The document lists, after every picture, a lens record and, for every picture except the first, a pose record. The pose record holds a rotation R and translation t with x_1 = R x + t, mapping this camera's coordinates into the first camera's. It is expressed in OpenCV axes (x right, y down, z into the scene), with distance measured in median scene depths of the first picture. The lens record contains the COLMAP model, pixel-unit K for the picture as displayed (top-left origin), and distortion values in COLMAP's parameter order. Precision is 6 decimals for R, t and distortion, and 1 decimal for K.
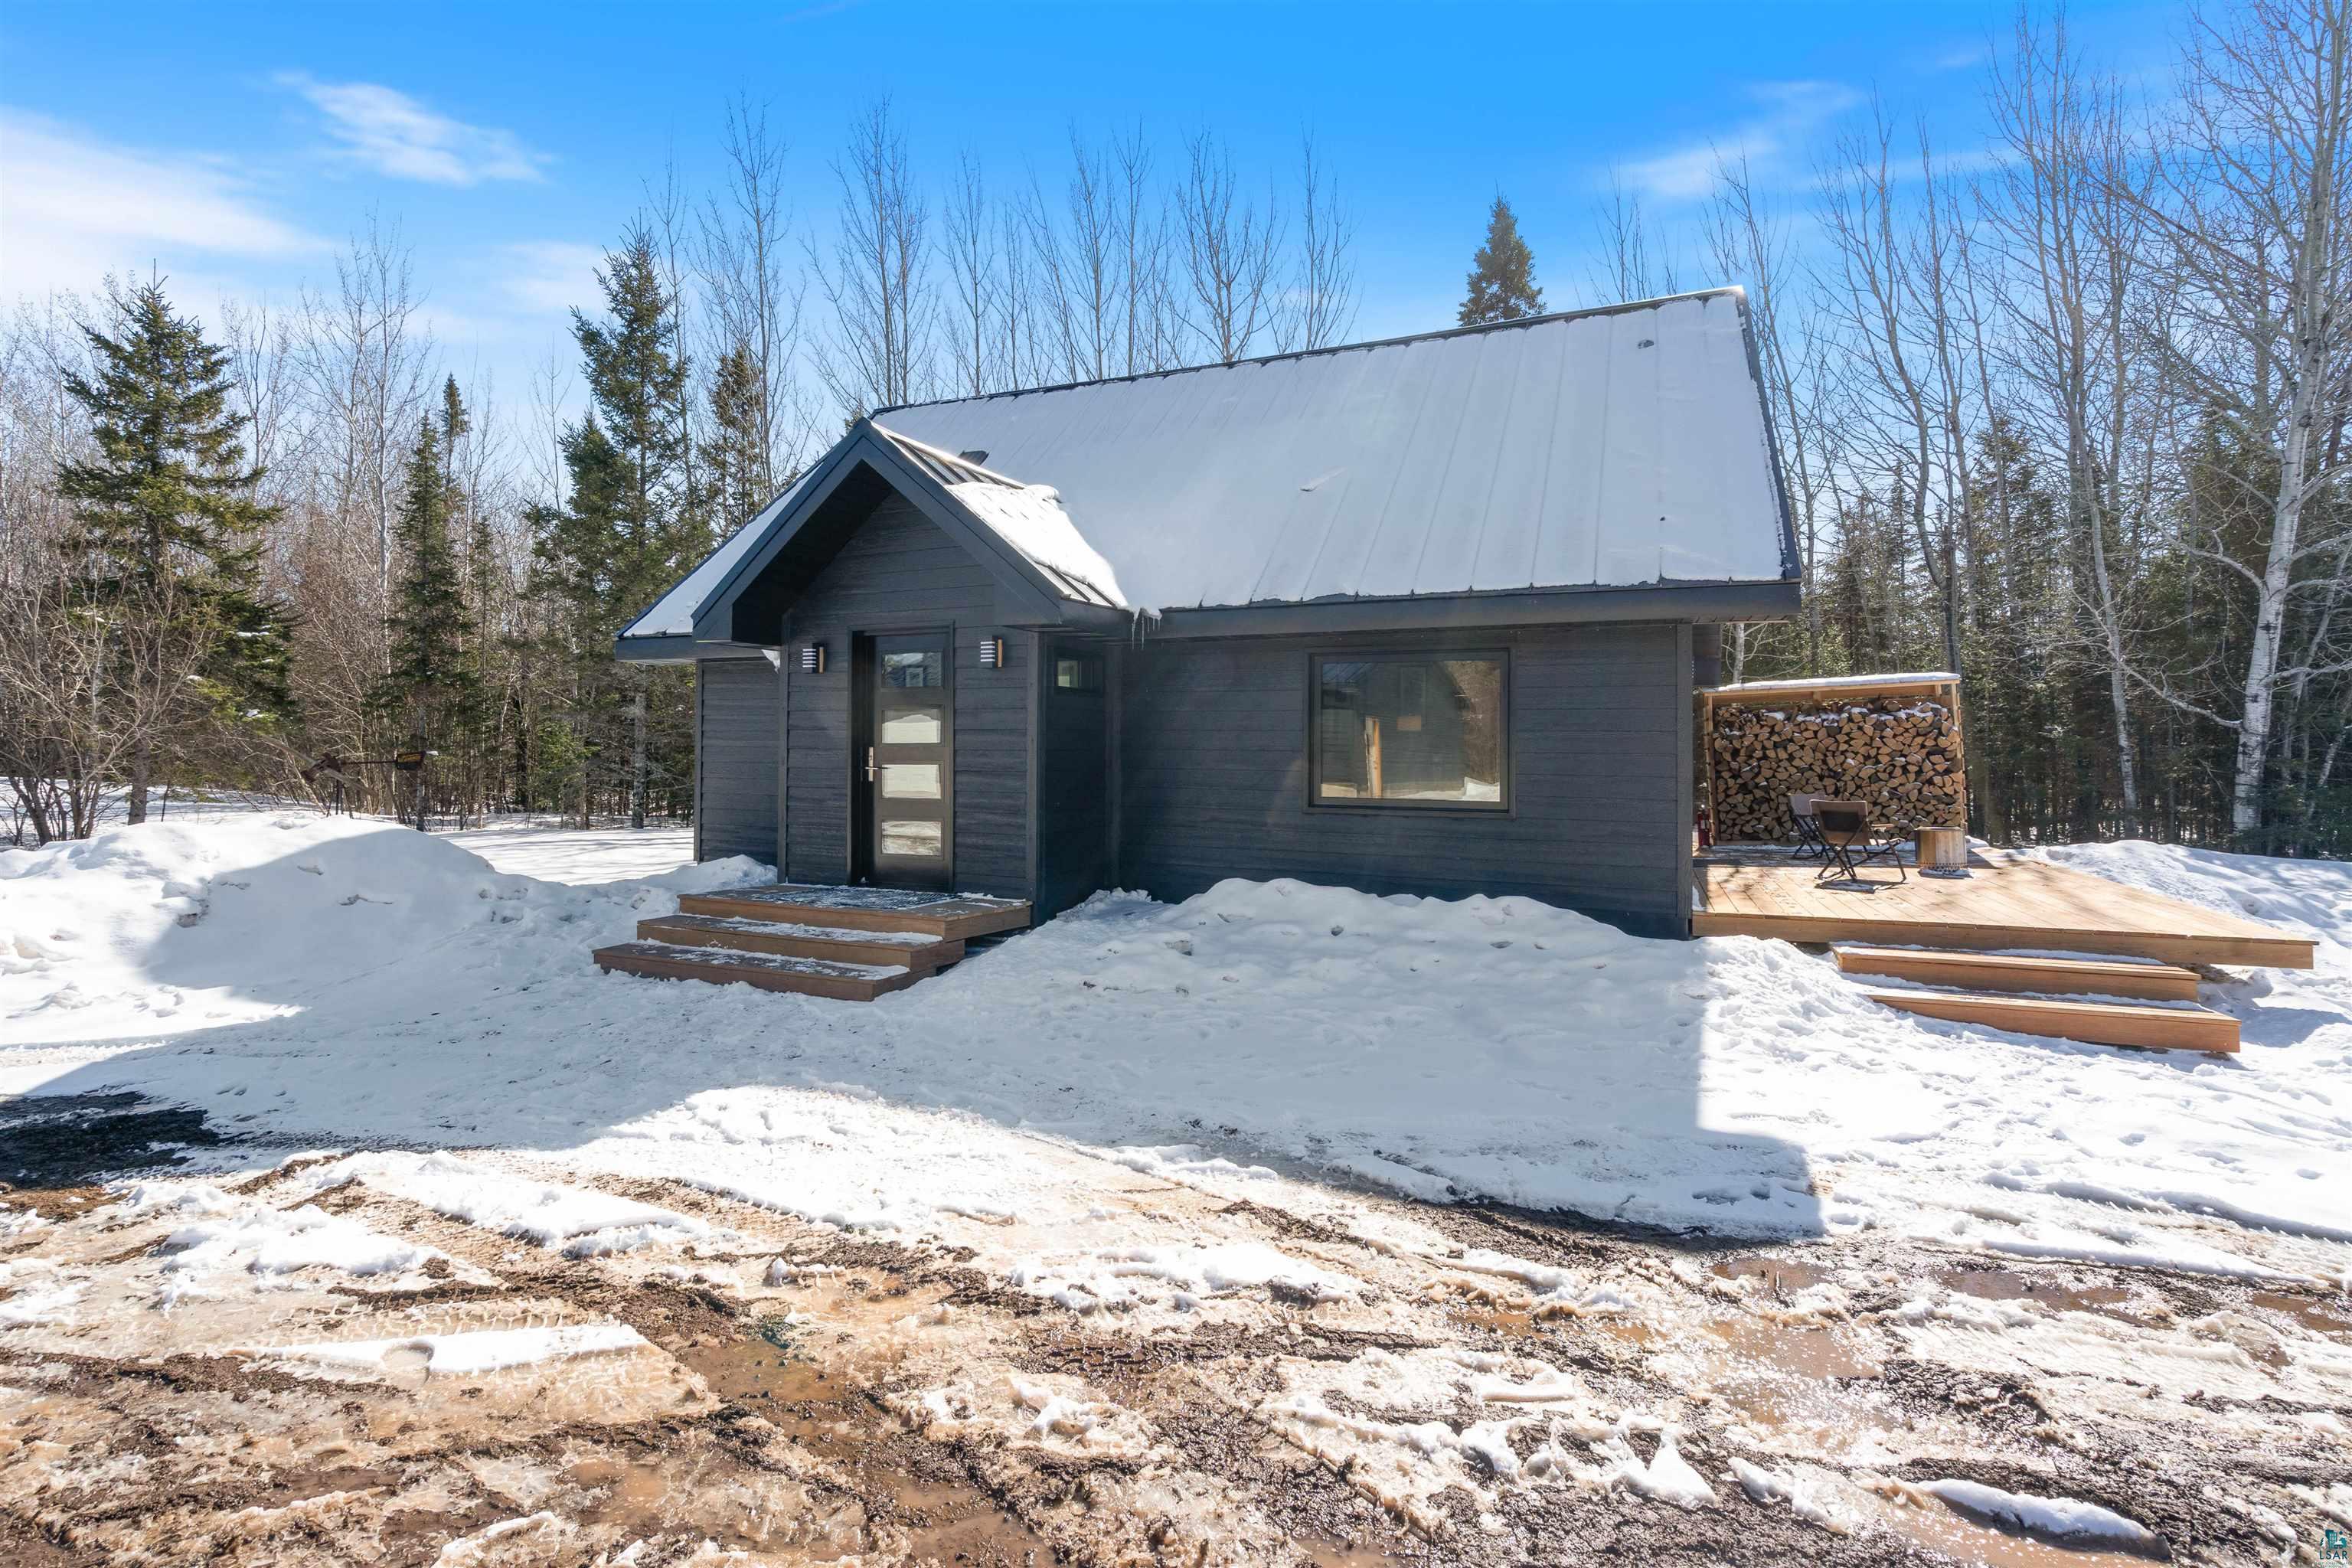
lens RADIAL K [[1097.6, 0, 1175.4], [0, 1097.6, 748.9], [0, 0, 1]] dist [0.000747, -0.017797]
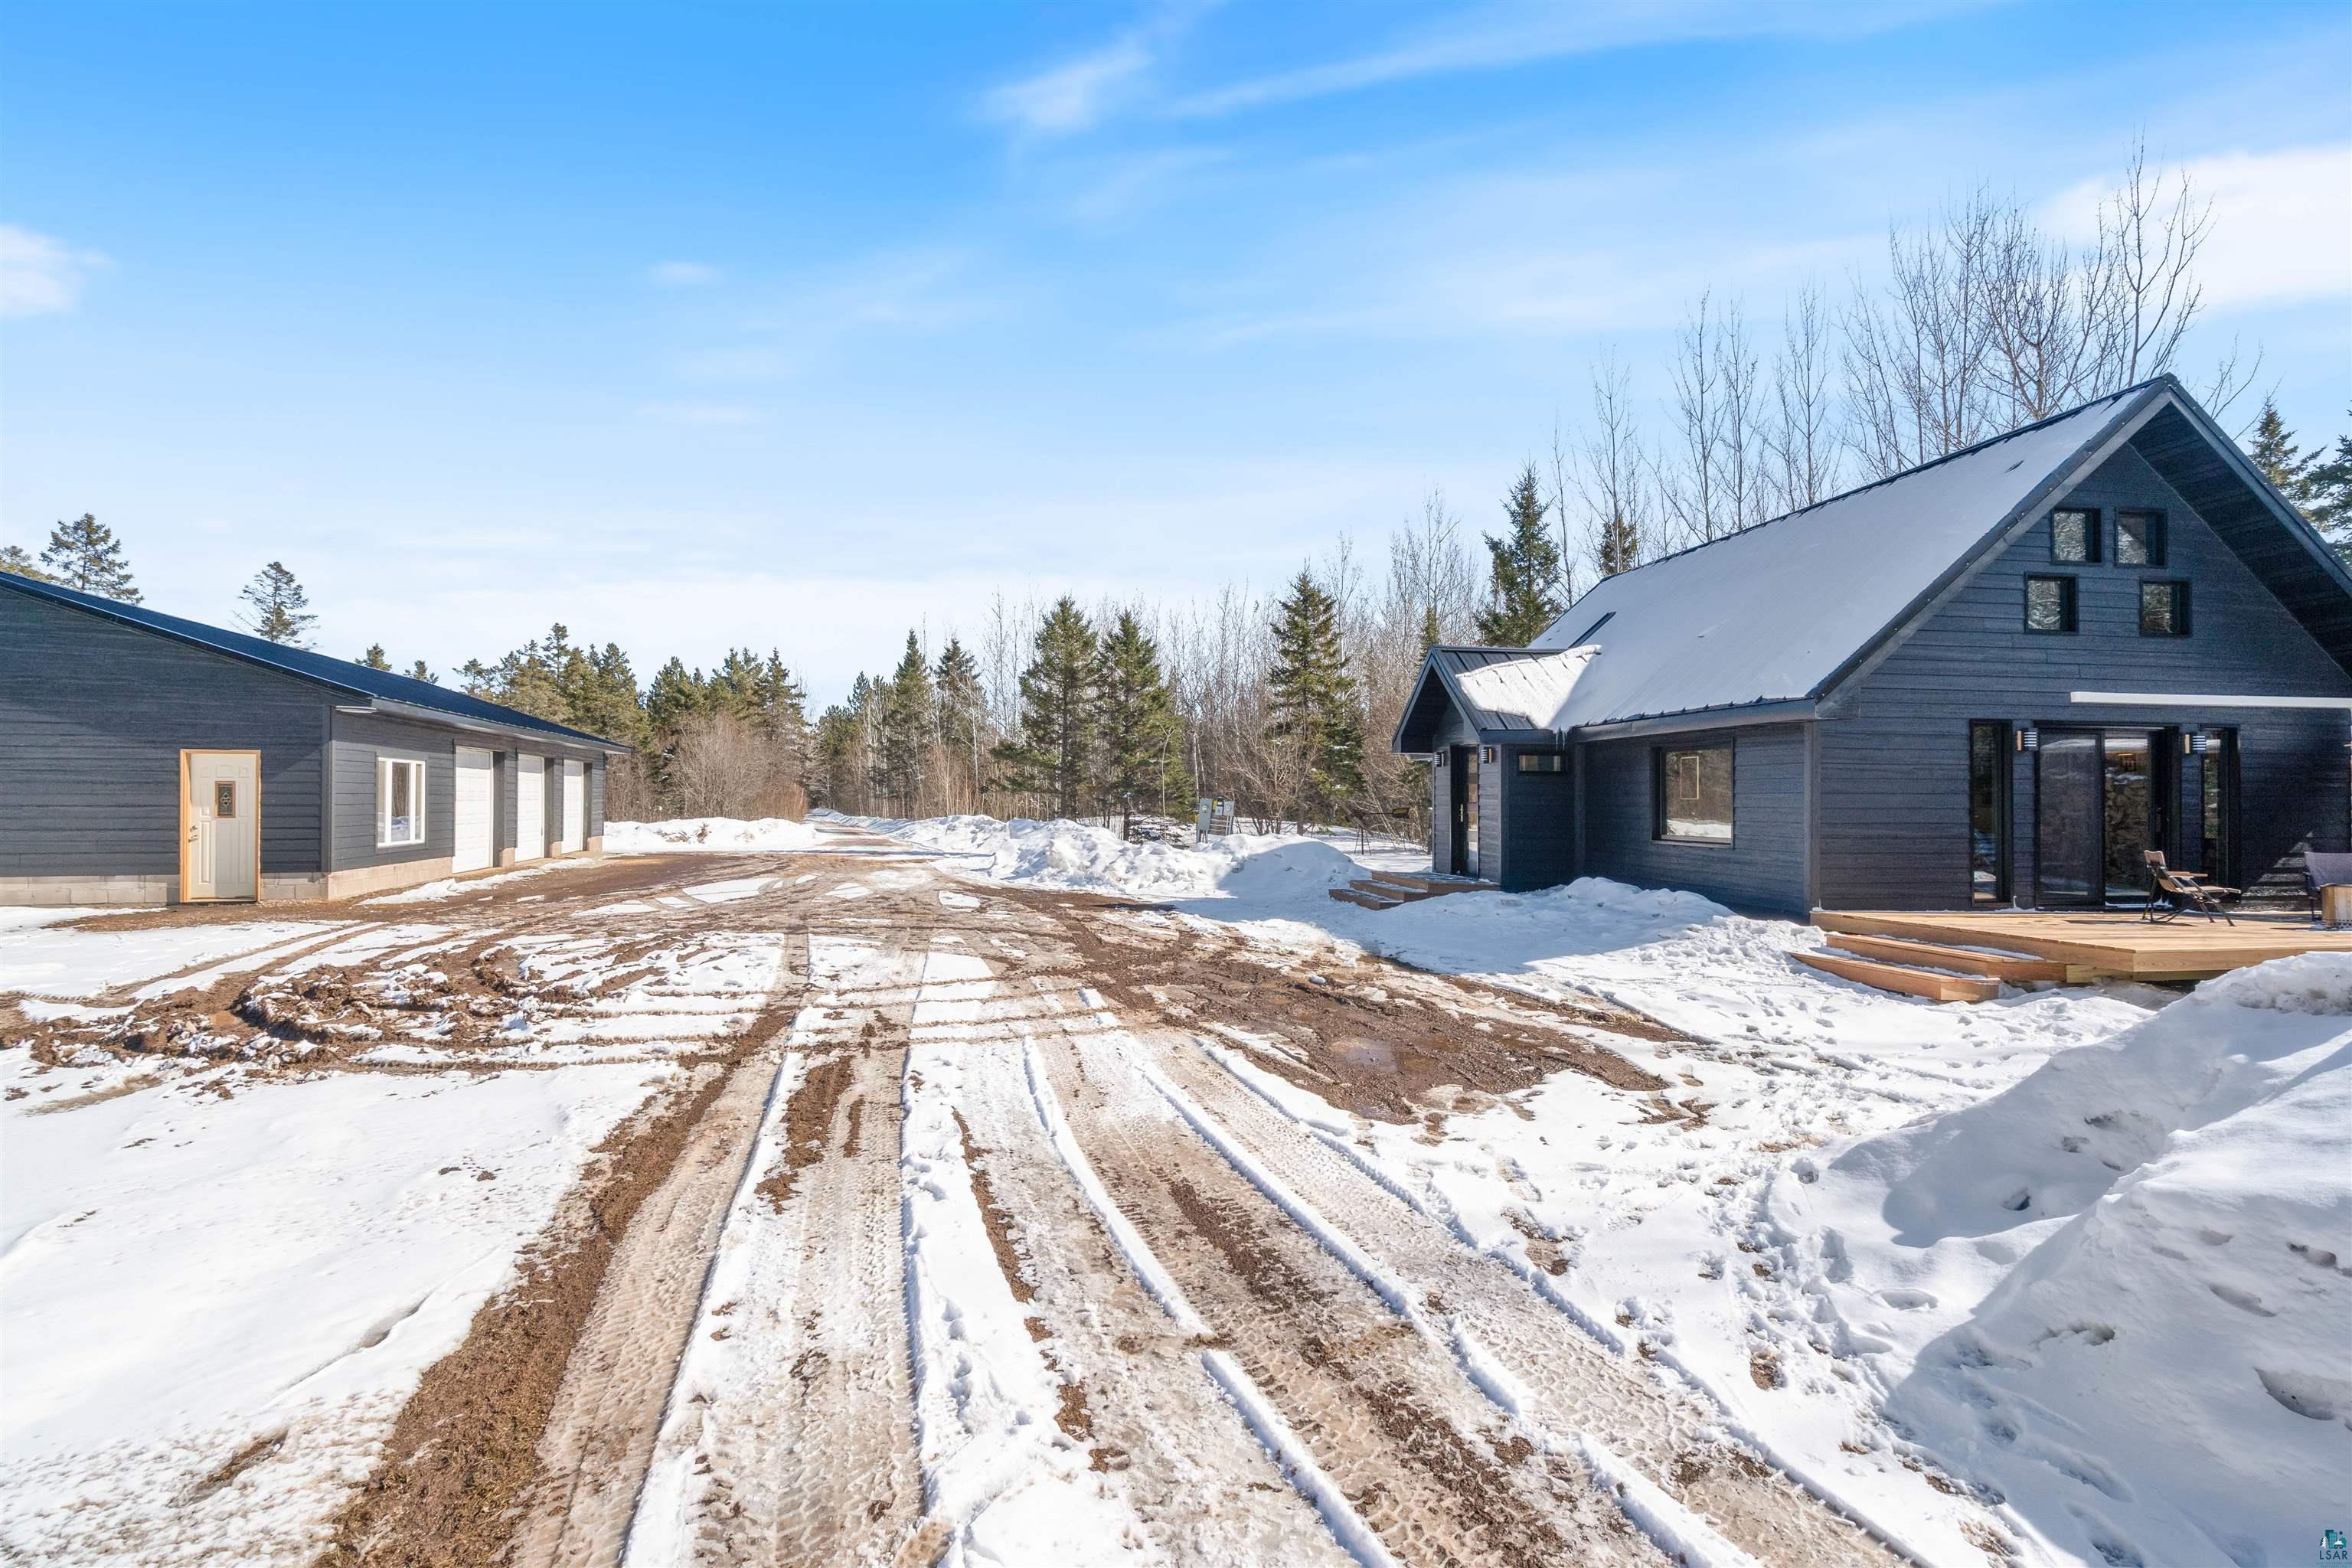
lens RADIAL K [[1088.5, 0, 1176.0], [0, 1088.5, 784.0], [0, 0, 1]] dist [0.000172, -0.000031]
pose [[0.531866, -0.018180, -0.846634, 0.630726], [0.001902, 0.999793, -0.020274, 0.000215], [0.846827, 0.009173, 0.531790, -0.268961]]
